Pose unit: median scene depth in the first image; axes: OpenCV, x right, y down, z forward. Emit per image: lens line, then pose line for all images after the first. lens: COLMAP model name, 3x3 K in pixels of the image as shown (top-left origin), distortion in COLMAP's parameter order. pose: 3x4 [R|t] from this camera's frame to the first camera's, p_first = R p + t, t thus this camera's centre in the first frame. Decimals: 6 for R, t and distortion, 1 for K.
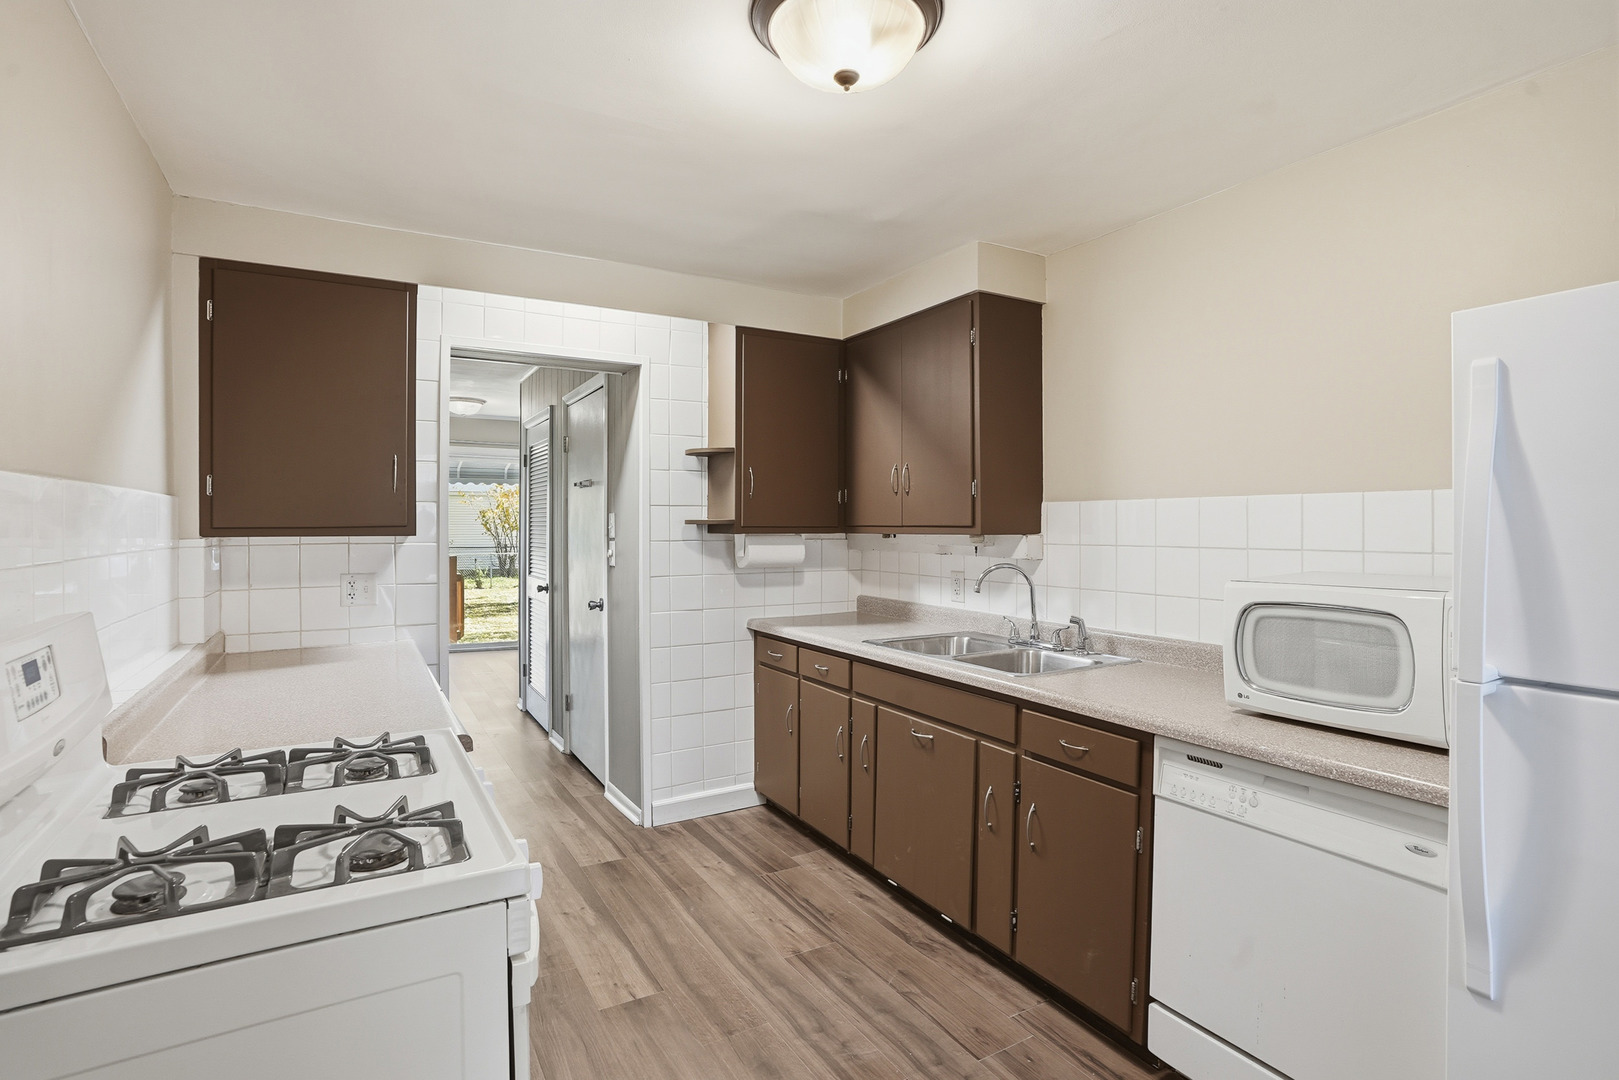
lens RADIAL K [[749.2, 0, 807.3], [0, 749.2, 523.2], [0, 0, 1]] dist [-0.070473, 0.020265]
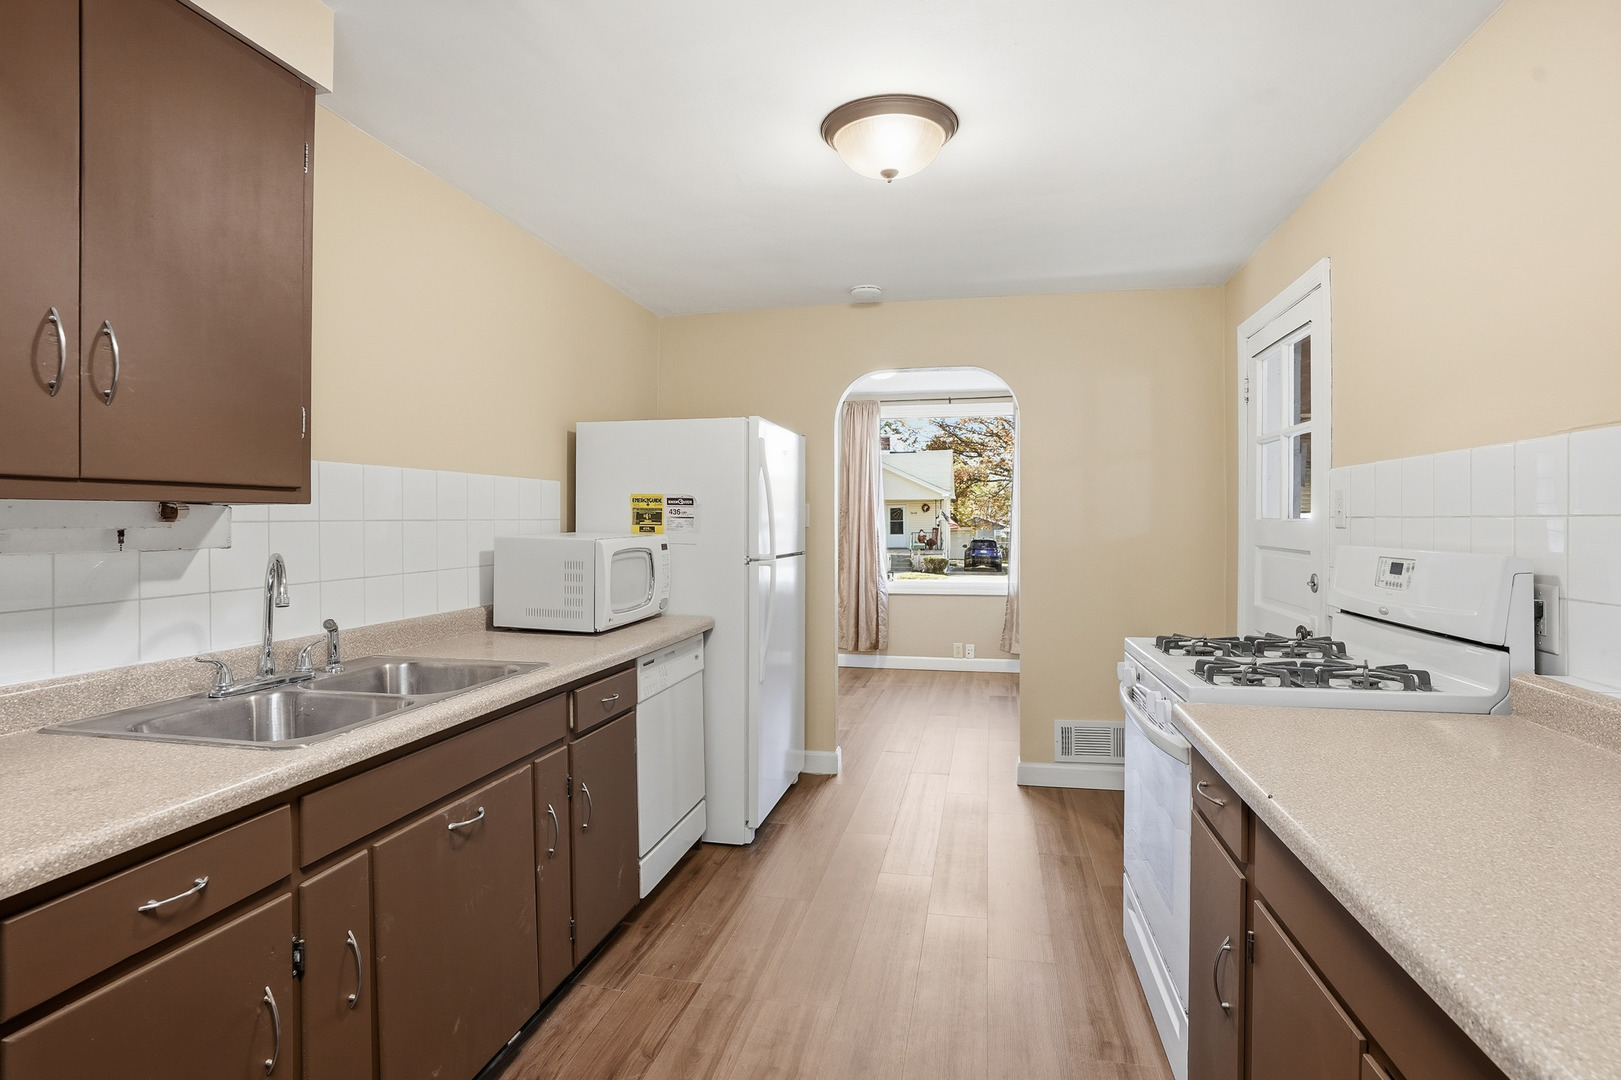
lens RADIAL K [[750.1, 0, 808.3], [0, 750.1, 523.2], [0, 0, 1]] dist [-0.070473, 0.020265]
pose [[-0.709255, -0.000495, 0.704952, -0.568823], [0.002457, 0.999992, 0.003174, 0.036604], [-0.704948, 0.003983, -0.709248, 1.441235]]
